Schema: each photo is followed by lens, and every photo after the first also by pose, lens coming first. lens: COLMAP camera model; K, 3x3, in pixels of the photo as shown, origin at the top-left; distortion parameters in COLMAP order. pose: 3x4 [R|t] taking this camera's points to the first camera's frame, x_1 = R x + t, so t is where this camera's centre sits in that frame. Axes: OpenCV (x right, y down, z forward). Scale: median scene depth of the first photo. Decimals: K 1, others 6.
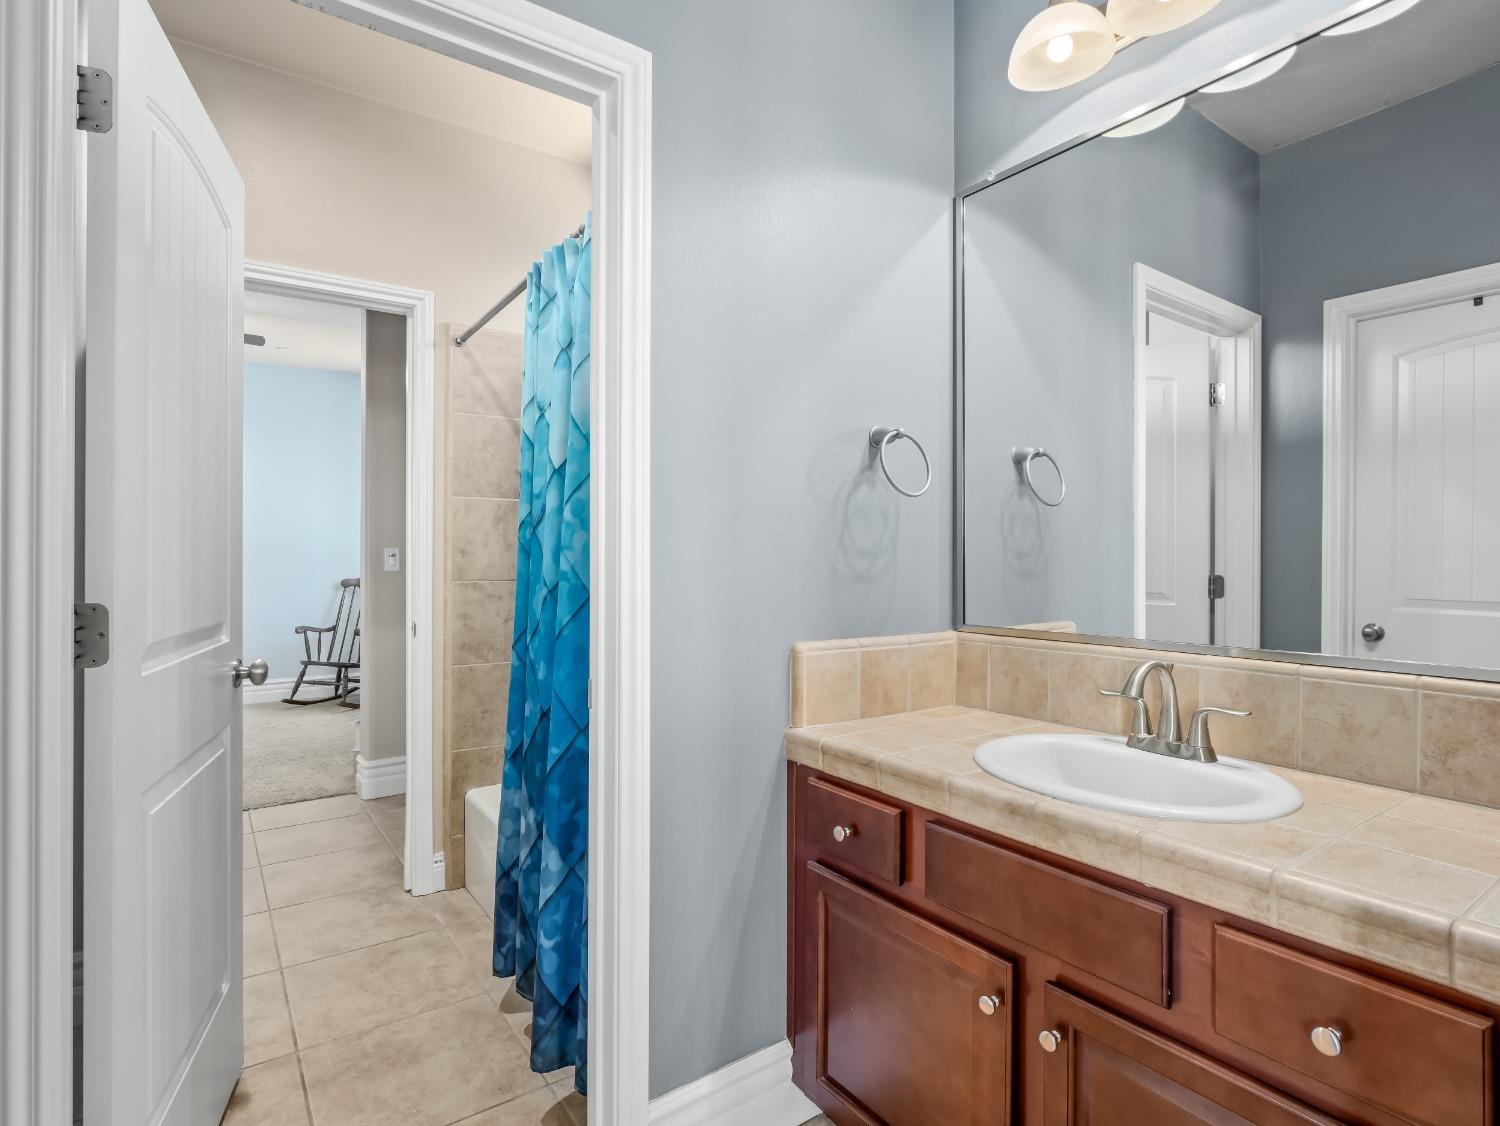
lens RADIAL K [[756.8, 0, 772.1], [0, 756.8, 554.0], [0, 0, 1]] dist [-0.002132, -0.001263]
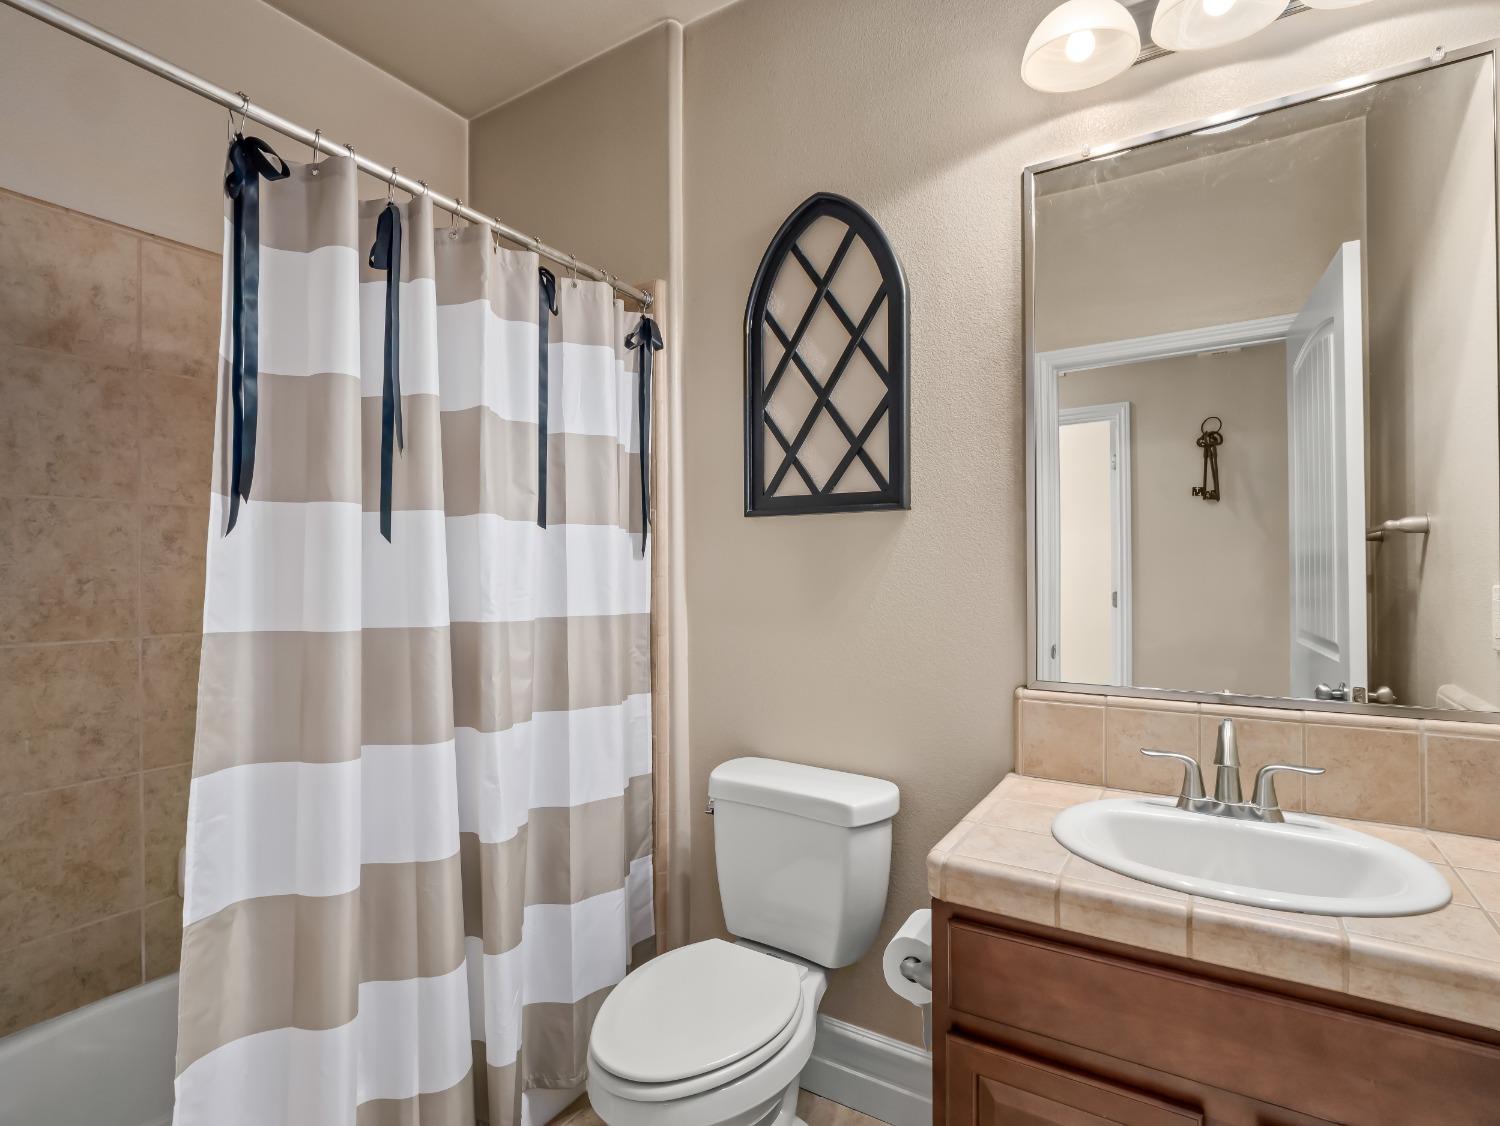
lens RADIAL K [[756.8, 0, 772.1], [0, 756.8, 554.0], [0, 0, 1]] dist [-0.002132, -0.001263]
pose [[0.936066, 0.021005, 0.351197, -0.334773], [-0.009384, 0.999352, -0.034758, -0.015817], [-0.351699, 0.029240, 0.935656, 0.339086]]
